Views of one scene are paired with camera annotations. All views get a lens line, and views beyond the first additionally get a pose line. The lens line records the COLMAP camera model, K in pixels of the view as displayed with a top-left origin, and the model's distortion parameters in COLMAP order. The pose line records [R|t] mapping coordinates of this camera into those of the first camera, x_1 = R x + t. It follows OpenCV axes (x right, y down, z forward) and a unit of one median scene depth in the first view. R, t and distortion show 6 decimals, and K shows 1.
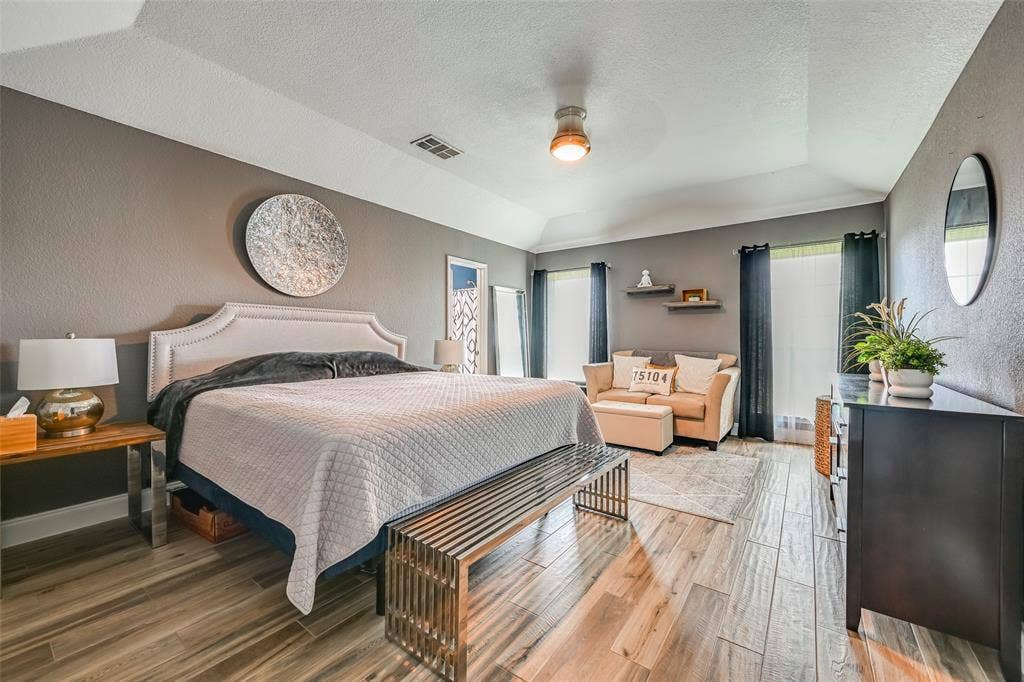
lens RADIAL K [[404.9, 0, 507.2], [0, 404.9, 338.2], [0, 0, 1]] dist [0.000069, 0.000103]
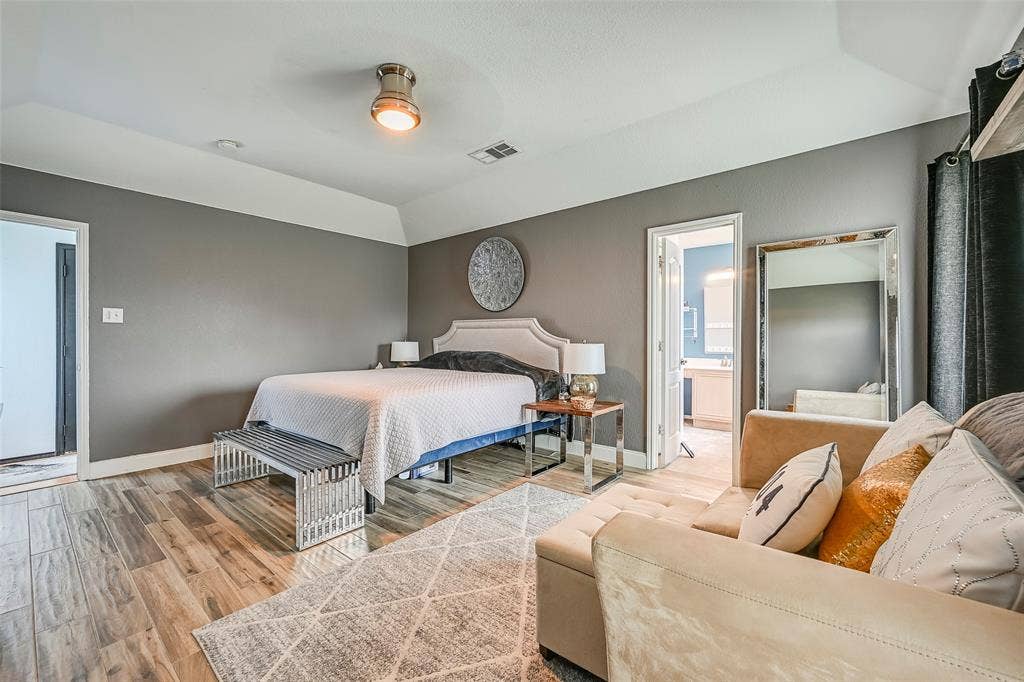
lens RADIAL K [[404.9, 0, 508.1], [0, 404.9, 341.2], [0, 0, 1]] dist [0.000069, 0.000103]
pose [[-0.054073, -0.000308, -0.998537, 1.410161], [0.001627, 0.999999, -0.000397, -0.001201], [0.998536, -0.001646, -0.054072, 1.847049]]
